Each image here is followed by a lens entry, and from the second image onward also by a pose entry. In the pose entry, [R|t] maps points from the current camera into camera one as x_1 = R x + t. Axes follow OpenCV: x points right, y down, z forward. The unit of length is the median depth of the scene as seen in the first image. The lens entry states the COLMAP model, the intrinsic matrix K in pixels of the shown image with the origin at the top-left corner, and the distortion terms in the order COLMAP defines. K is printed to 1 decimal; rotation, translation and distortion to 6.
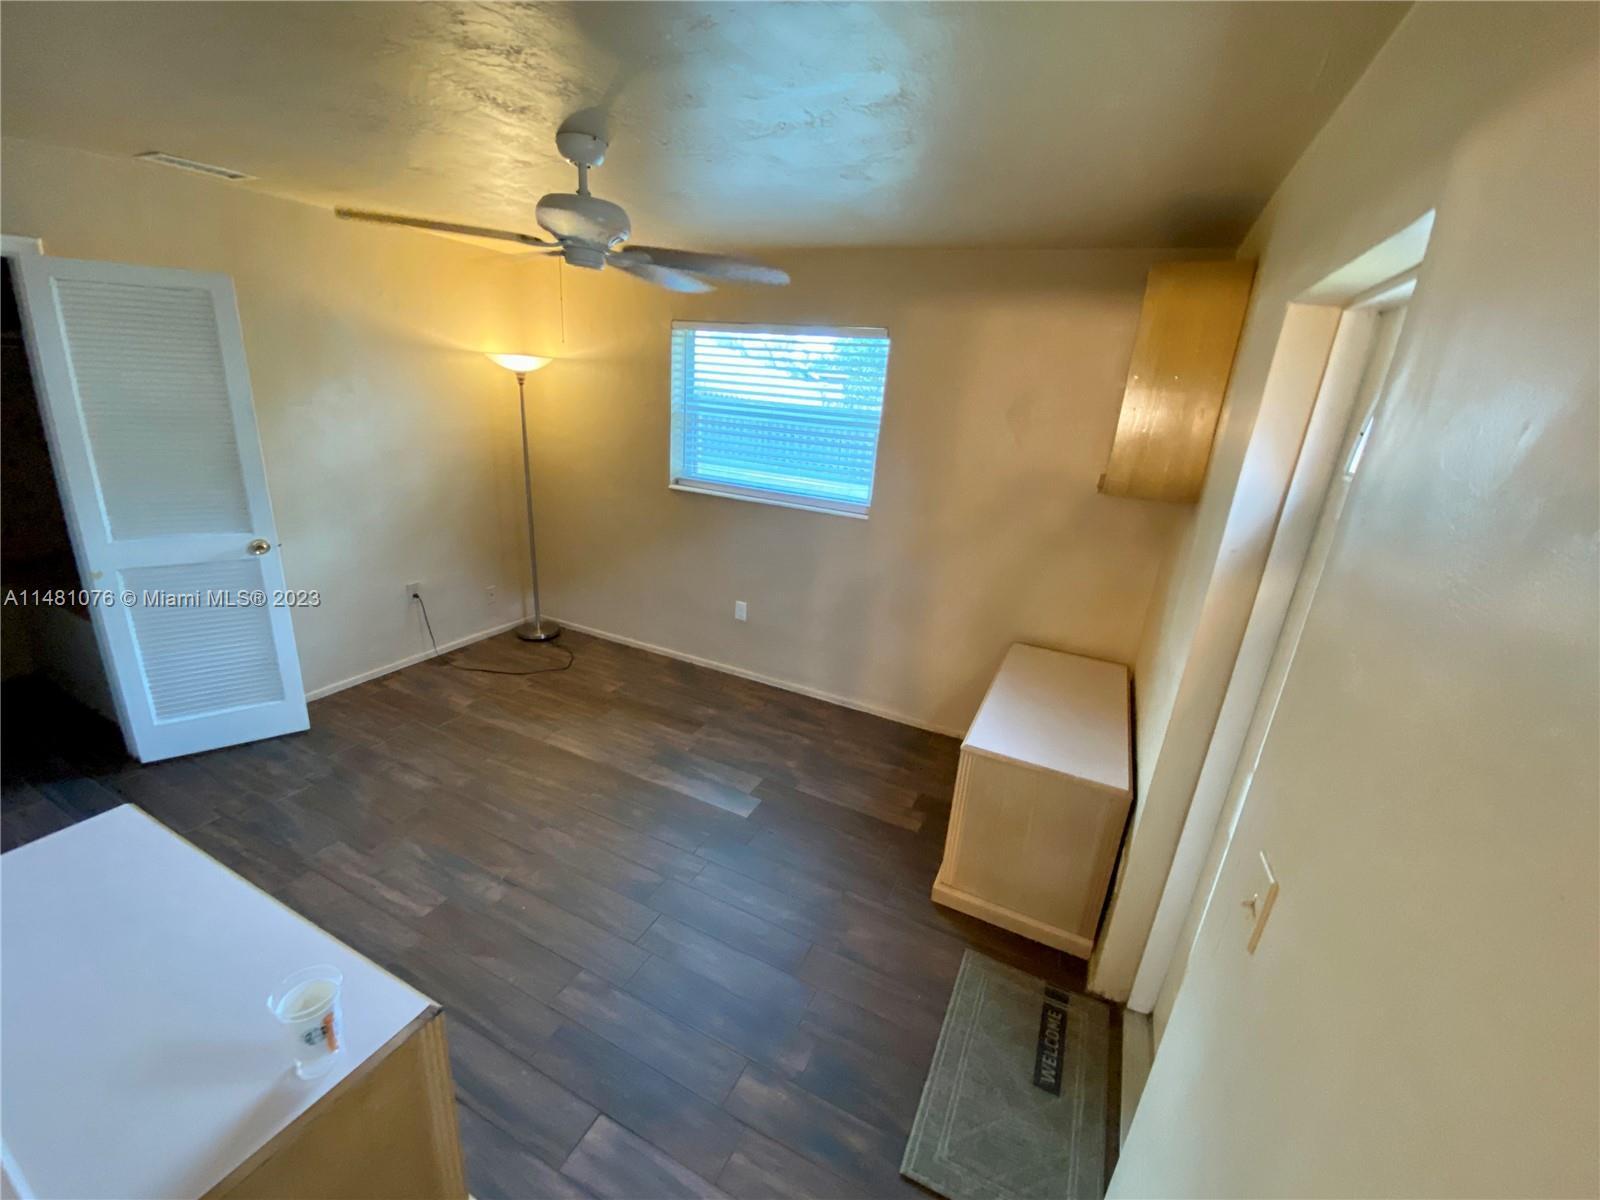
lens RADIAL K [[648.6, 0, 816.0], [0, 648.6, 608.8], [0, 0, 1]] dist [-0.002729, -0.001636]
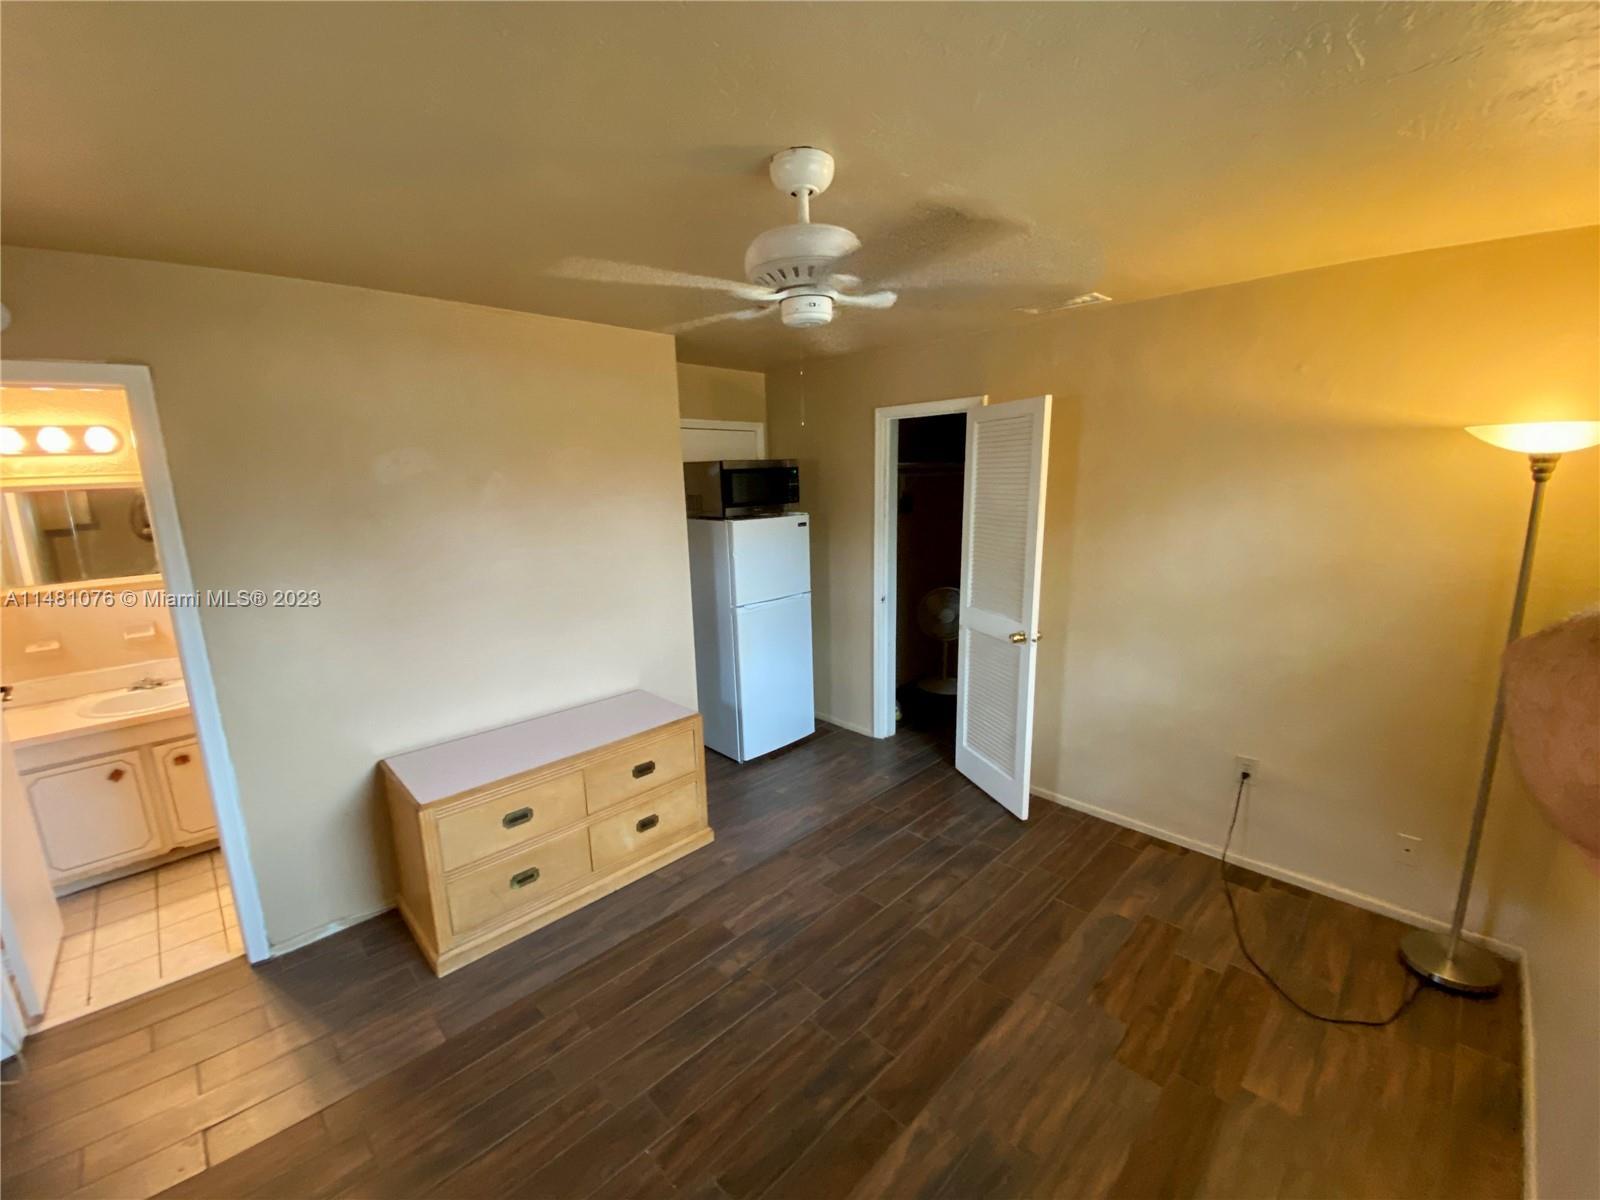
lens RADIAL K [[646.7, 0, 780.7], [0, 646.7, 606.4], [0, 0, 1]] dist [-0.002427, -0.004164]
pose [[-0.367051, 0.126969, -0.921495, 0.219775], [-0.307626, 0.918331, 0.249067, -0.233636], [0.877861, 0.374896, -0.298015, 0.774104]]
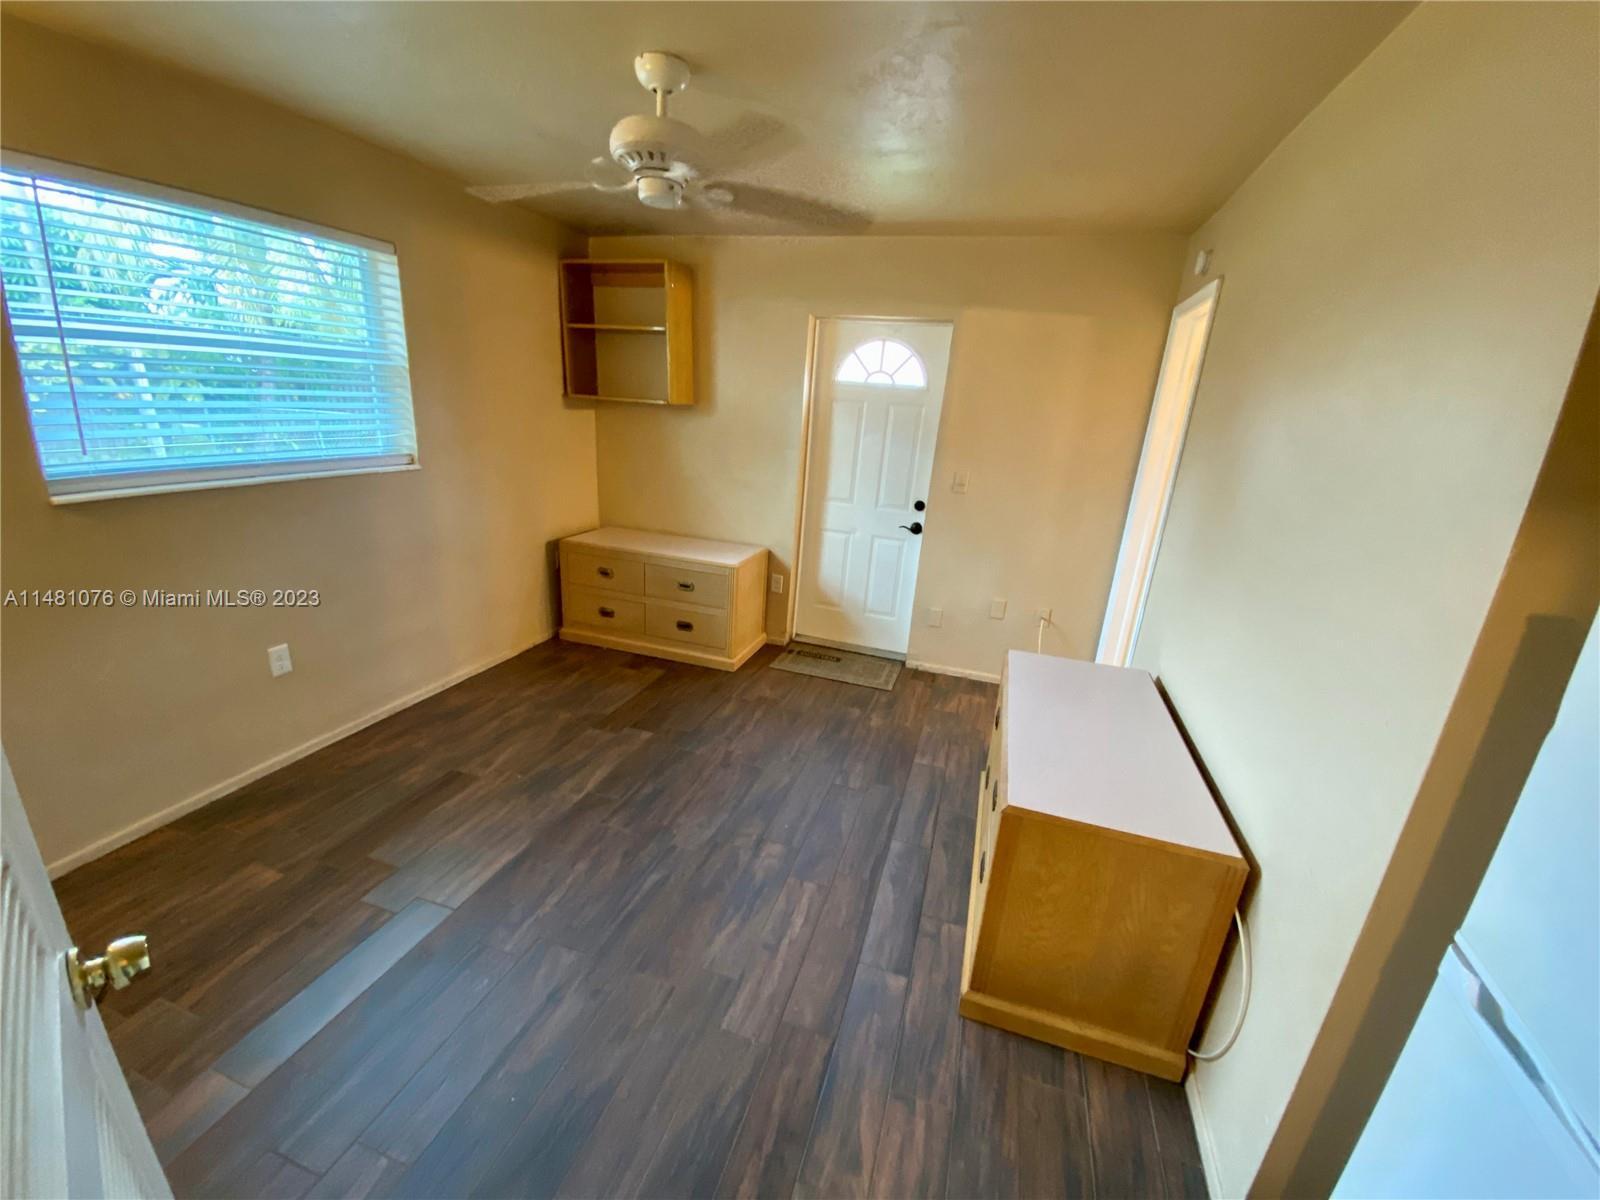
lens RADIAL K [[646.7, 0, 794.5], [0, 646.7, 607.4], [0, 0, 1]] dist [-0.002427, -0.004164]
pose [[-0.127055, -0.376019, 0.917860, -0.859163], [0.249740, 0.883421, 0.396481, -0.194271], [-0.959941, 0.279602, -0.018336, 0.588889]]
